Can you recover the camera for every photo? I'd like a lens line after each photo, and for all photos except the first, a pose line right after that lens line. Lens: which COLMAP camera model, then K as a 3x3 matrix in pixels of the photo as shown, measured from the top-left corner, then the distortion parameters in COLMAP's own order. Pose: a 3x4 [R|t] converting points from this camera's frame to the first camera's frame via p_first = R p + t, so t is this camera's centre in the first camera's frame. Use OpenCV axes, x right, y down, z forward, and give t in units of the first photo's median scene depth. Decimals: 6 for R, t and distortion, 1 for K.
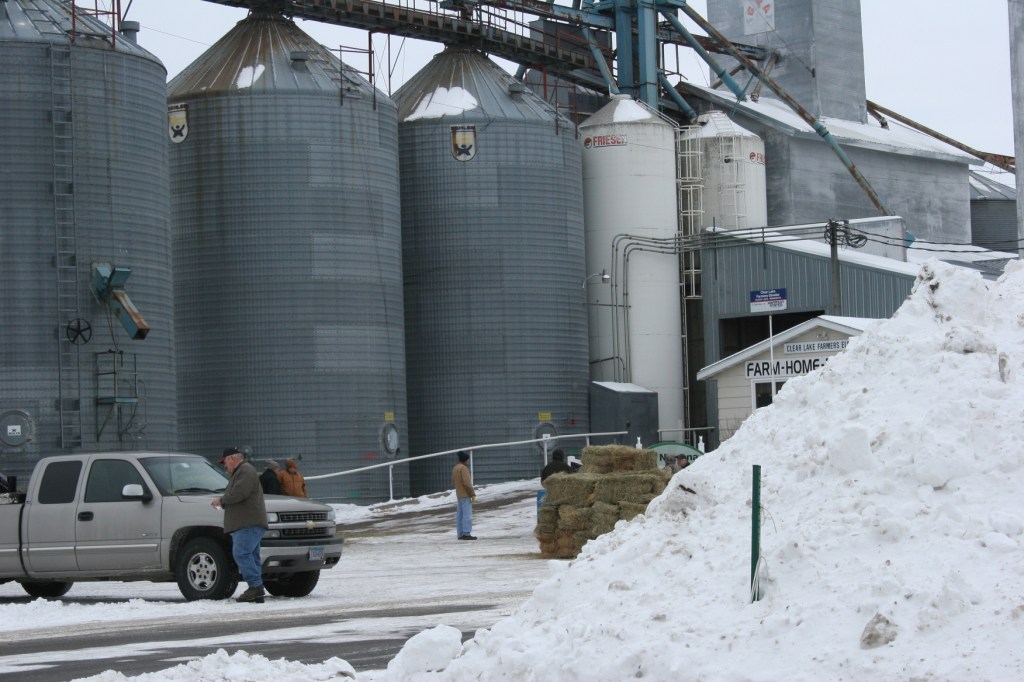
lens RADIAL K [[2426.5, 0, 512.0], [0, 2426.5, 341.0], [0, 0, 1]] dist [0.108827, -0.081100]
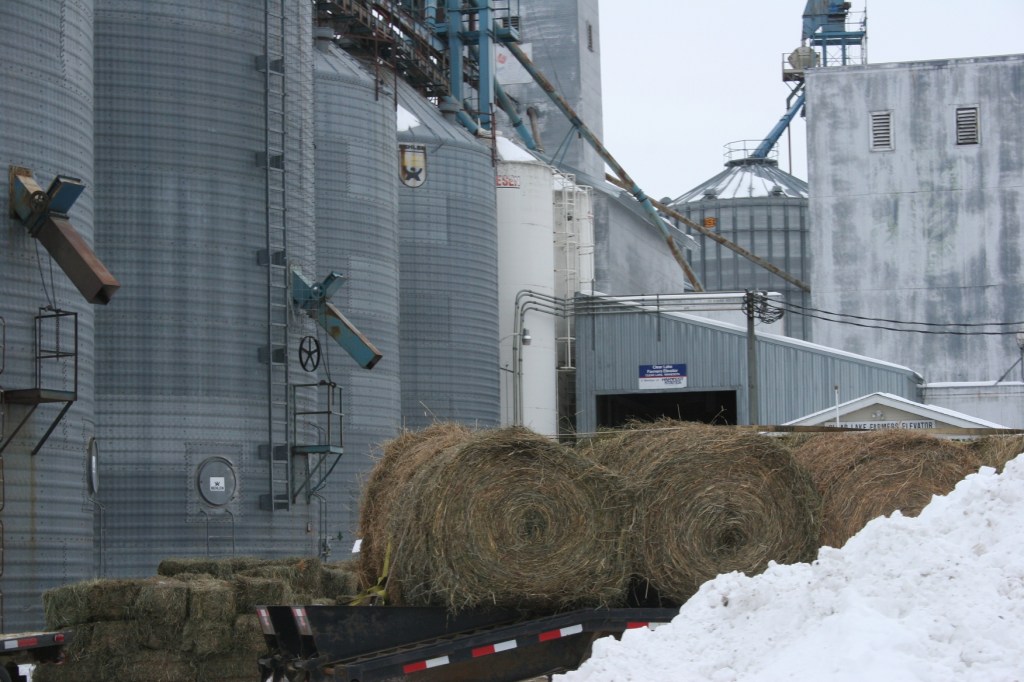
lens RADIAL K [[2426.5, 0, 512.0], [0, 2426.5, 341.0], [0, 0, 1]] dist [0.108827, -0.081100]
pose [[0.904221, 0.061018, 0.422683, -0.336793], [-0.040066, 0.997496, -0.058286, 0.025494], [-0.425181, 0.035768, 0.904401, 0.235994]]
